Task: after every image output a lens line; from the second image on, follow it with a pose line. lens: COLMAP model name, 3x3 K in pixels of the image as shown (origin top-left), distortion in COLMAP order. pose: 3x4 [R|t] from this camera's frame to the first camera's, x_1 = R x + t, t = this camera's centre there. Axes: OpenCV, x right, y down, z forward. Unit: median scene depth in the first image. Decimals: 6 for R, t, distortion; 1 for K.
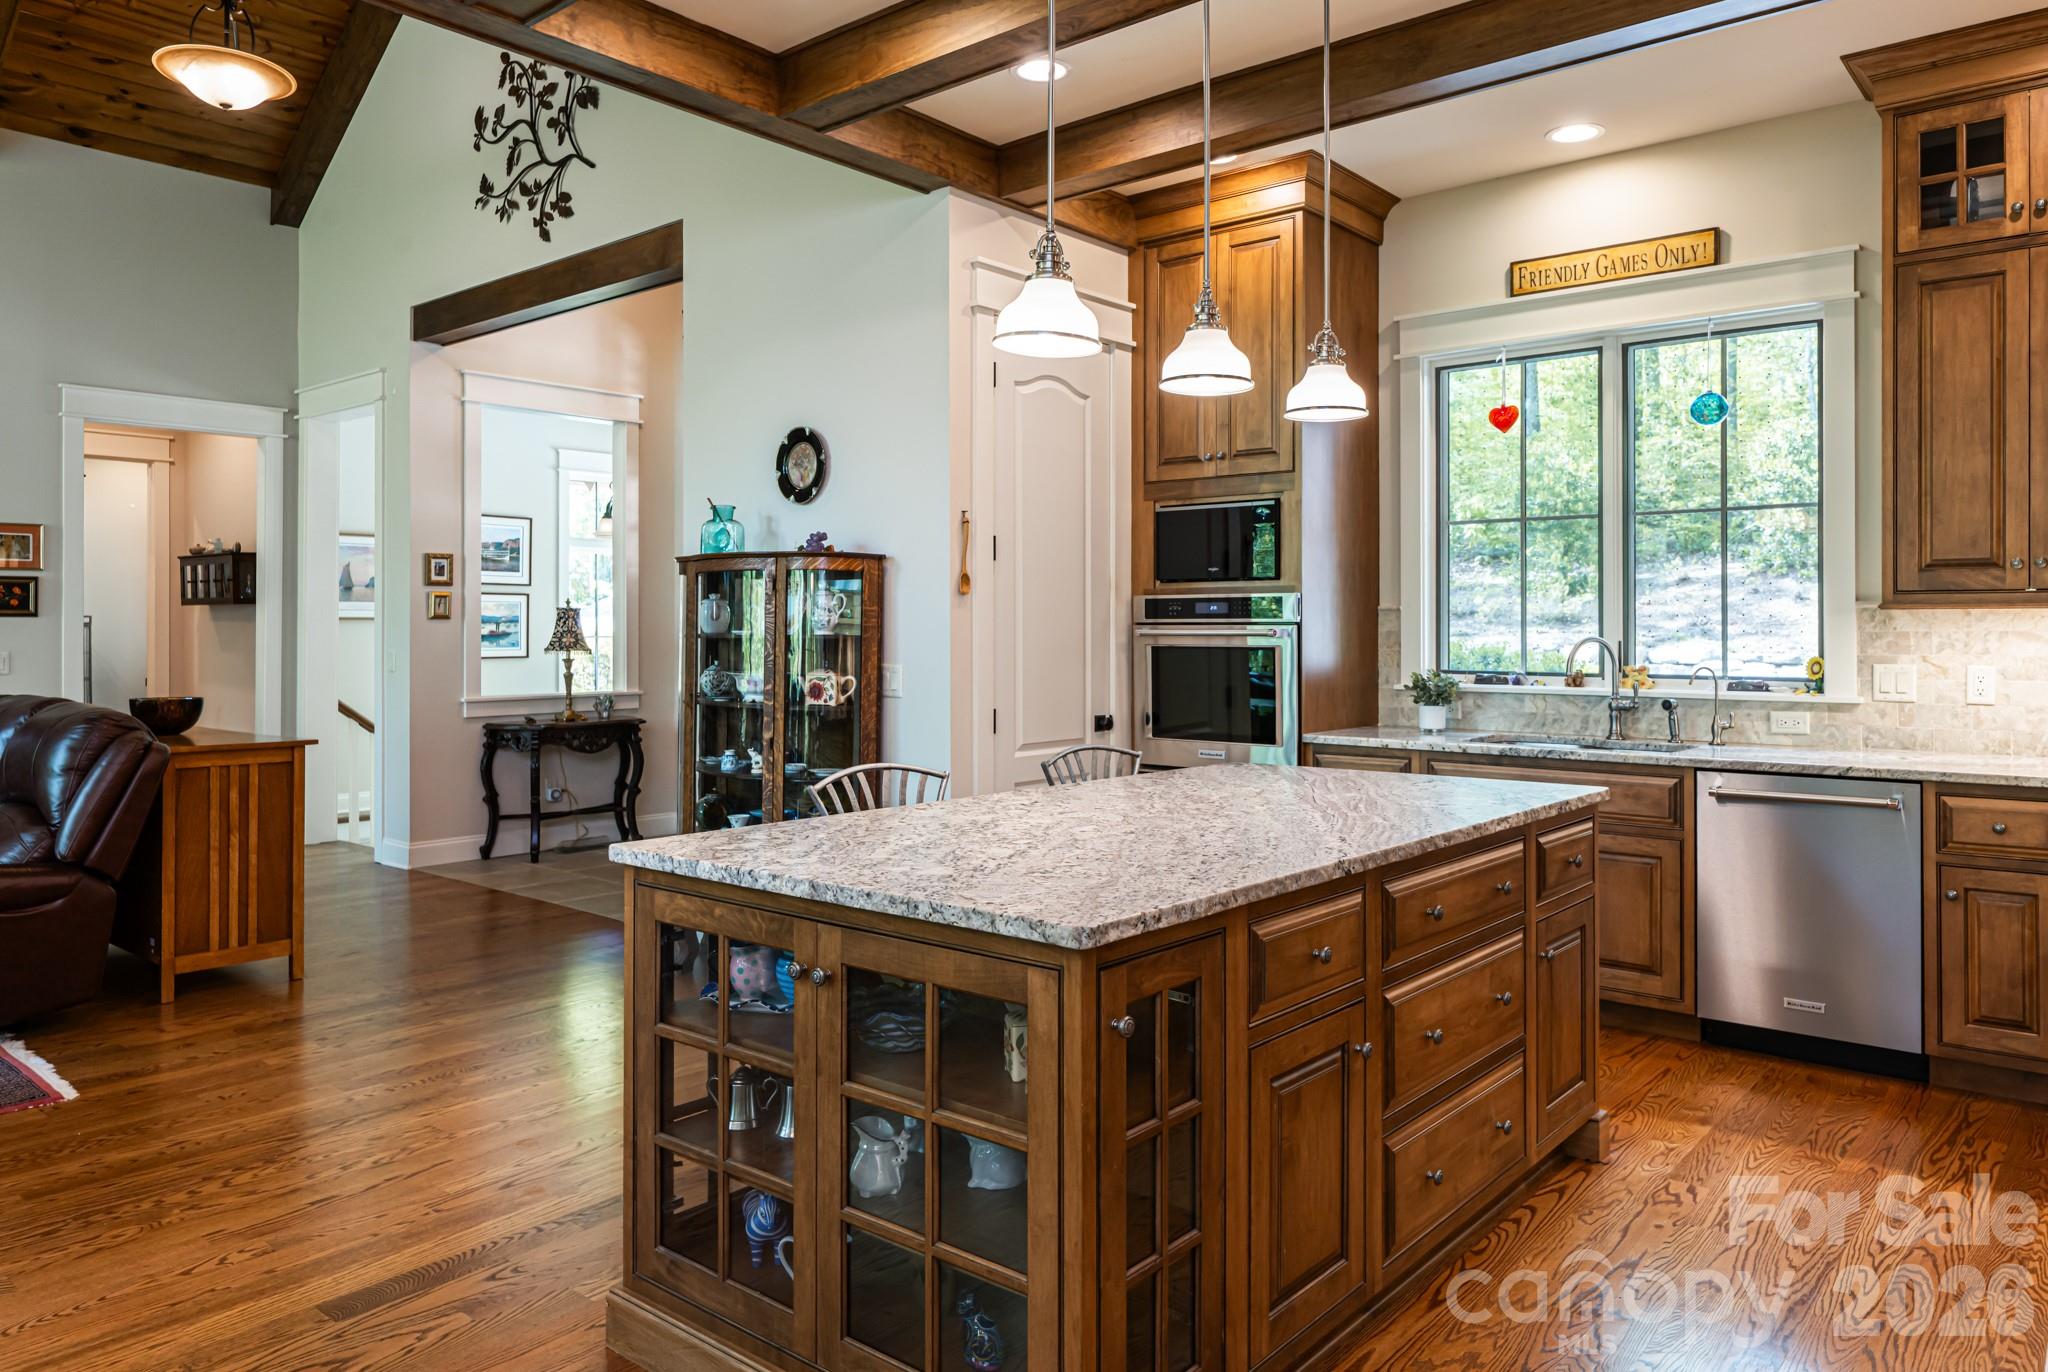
lens RADIAL K [[1365.7, 0, 1053.7], [0, 1365.7, 621.1], [0, 0, 1]] dist [0.004385, -0.002554]
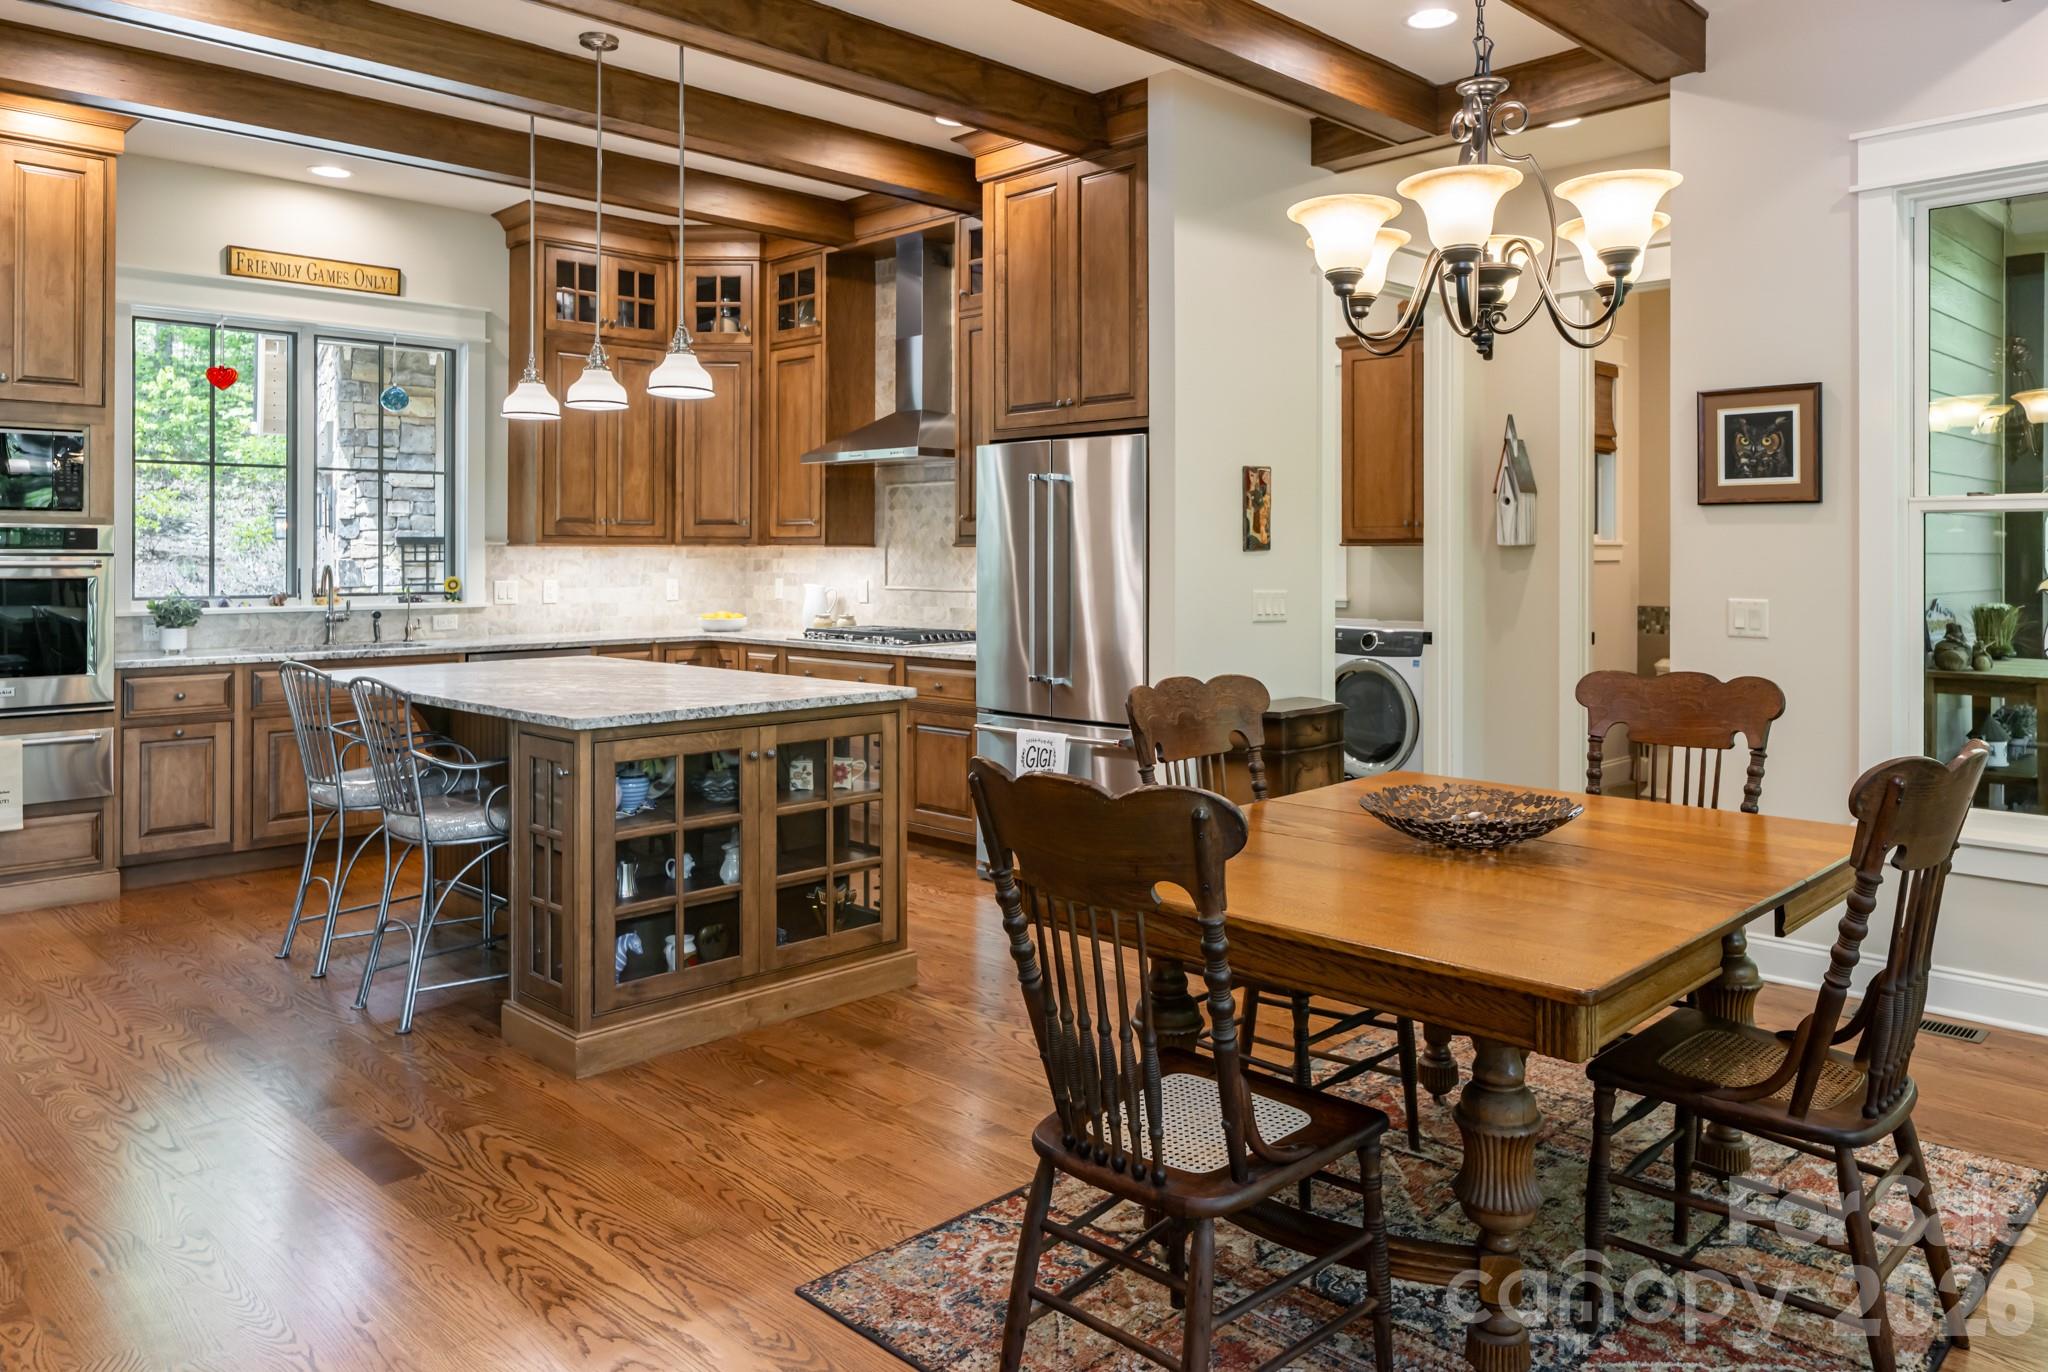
lens RADIAL K [[1476.6, 0, 1073.7], [0, 1476.6, 538.8], [0, 0, 1]] dist [0.007059, -0.007853]
pose [[0.074926, 0.008945, 0.997149, -0.901531], [-0.005638, 0.999948, -0.008547, -0.005036], [-0.997173, -0.004982, 0.074973, 0.193730]]
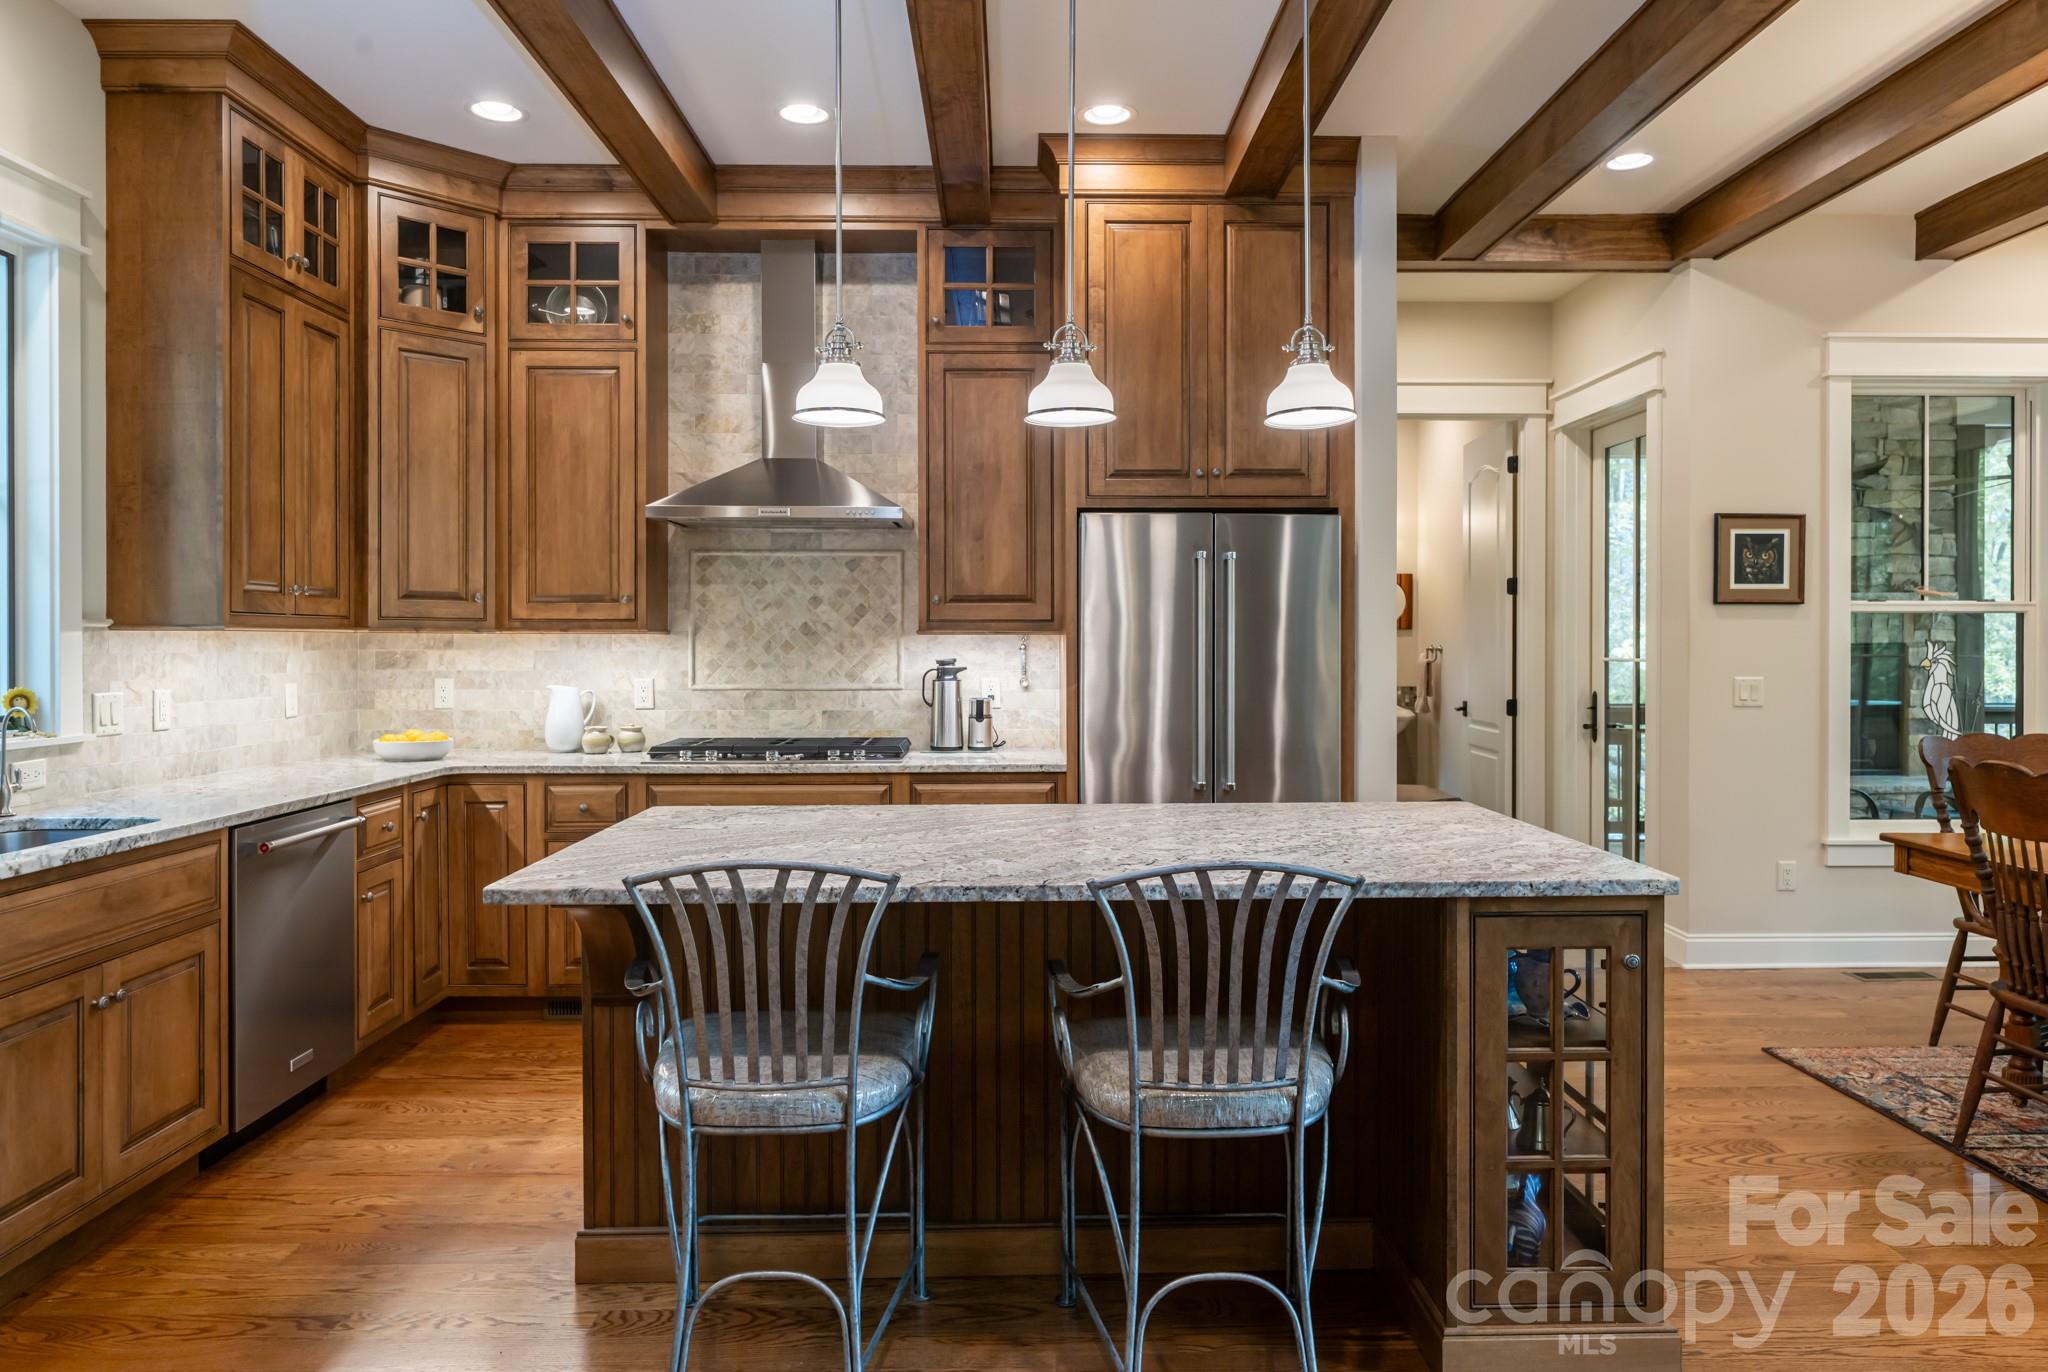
lens RADIAL K [[1365.7, 0, 1070.7], [0, 1365.7, 633.6], [0, 0, 1]] dist [0.004385, -0.002554]
pose [[-0.676362, 0.002042, 0.736566, -0.385675], [-0.005048, 0.999960, -0.007407, -0.002200], [-0.736552, -0.008728, -0.676325, 0.994698]]
